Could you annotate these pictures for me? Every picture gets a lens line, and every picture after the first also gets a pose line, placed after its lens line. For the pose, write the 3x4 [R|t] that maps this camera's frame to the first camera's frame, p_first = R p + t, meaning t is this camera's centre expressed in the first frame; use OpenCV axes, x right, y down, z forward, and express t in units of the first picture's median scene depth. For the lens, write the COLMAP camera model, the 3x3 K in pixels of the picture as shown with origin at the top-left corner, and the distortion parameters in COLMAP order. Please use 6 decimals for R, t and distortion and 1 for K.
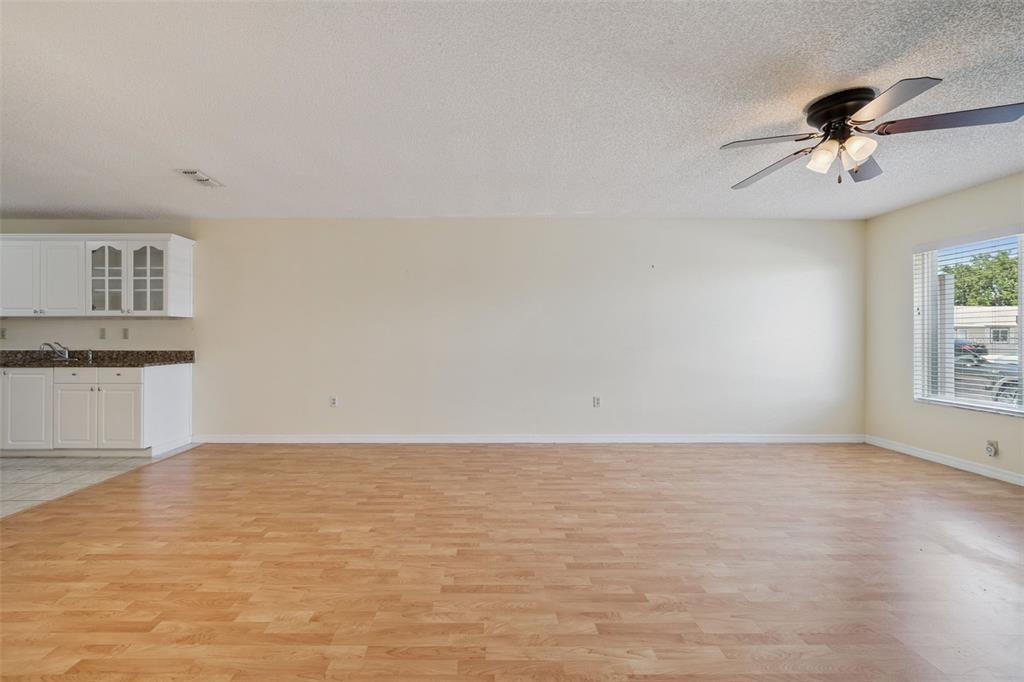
lens RADIAL K [[410.3, 0, 485.4], [0, 410.3, 336.7], [0, 0, 1]] dist [-0.006750, 0.000343]
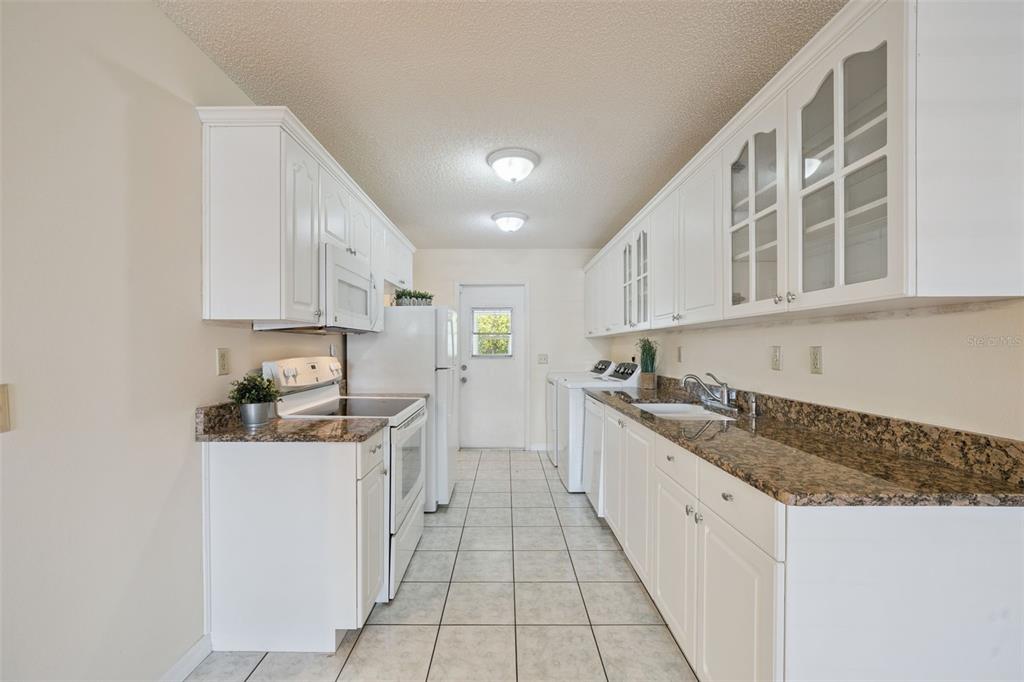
lens RADIAL K [[412.2, 0, 508.2], [0, 412.2, 346.0], [0, 0, 1]] dist [-0.001097, 0.000134]
pose [[0.008143, -0.003306, -0.999961, -0.537434], [-0.001246, 0.999994, -0.003316, -0.020527], [0.999966, 0.001272, 0.008139, 0.765996]]
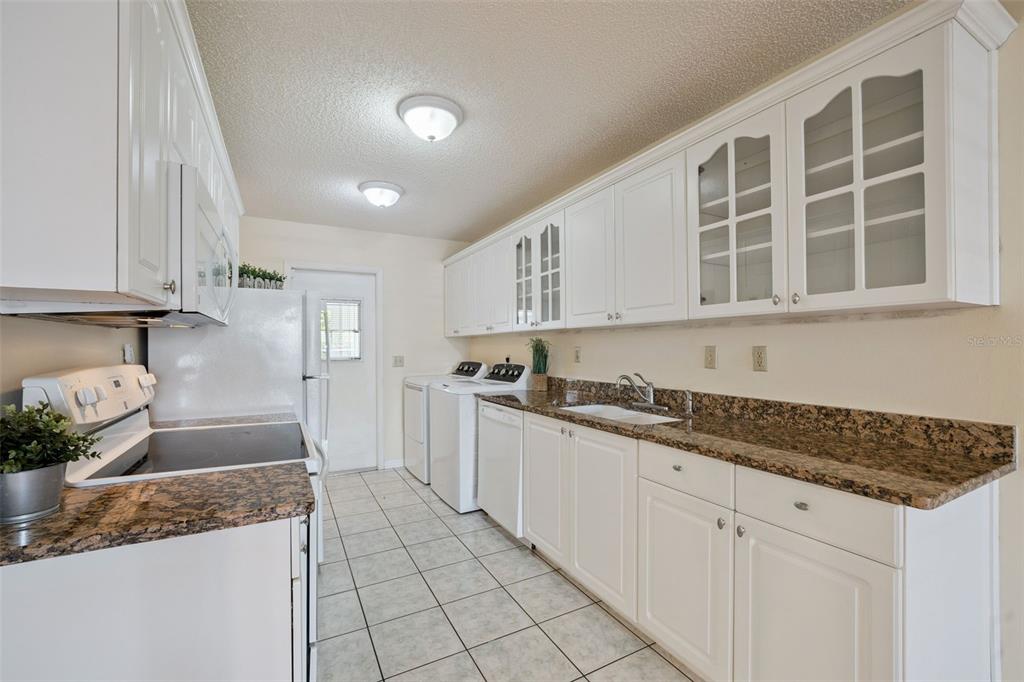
lens RADIAL K [[419.2, 0, 510.2], [0, 419.2, 344.9], [0, 0, 1]] dist [-0.011311, 0.000209]
pose [[0.474688, -0.007441, -0.880123, -0.677755], [0.001616, 0.999970, -0.007583, -0.020388], [0.880153, 0.002177, 0.474686, 0.619048]]
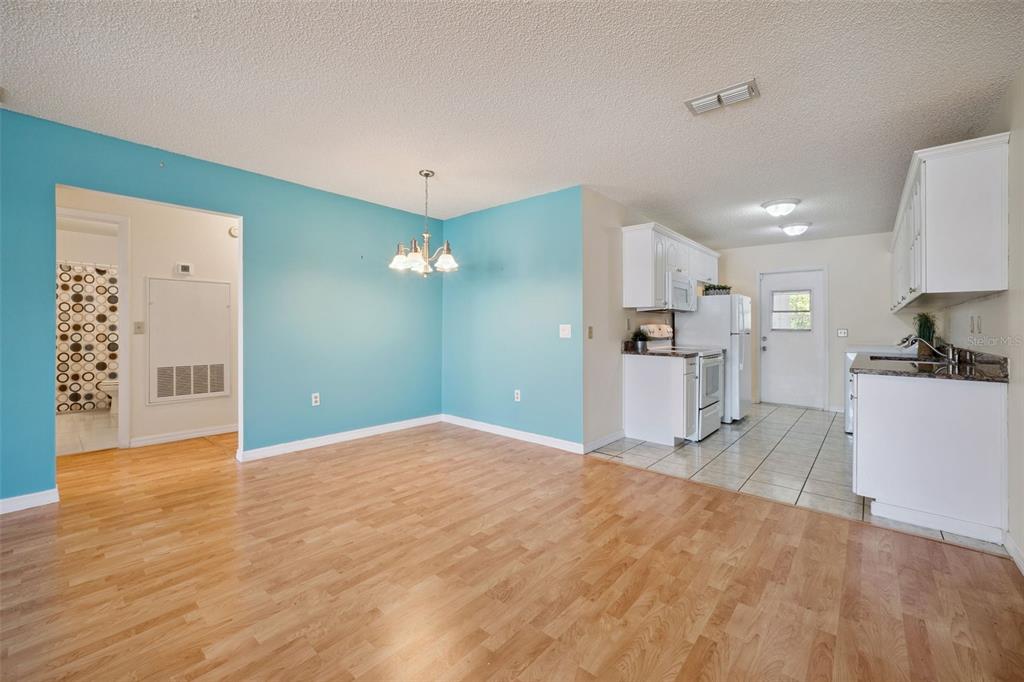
lens RADIAL K [[418.1, 0, 504.7], [0, 418.1, 327.1], [0, 0, 1]] dist [-0.011196, 0.000194]
pose [[-0.661981, -0.004927, -0.749504, 0.054964], [-0.009591, 0.999952, 0.001897, 0.002695], [0.749459, 0.008444, -0.661997, 0.950013]]
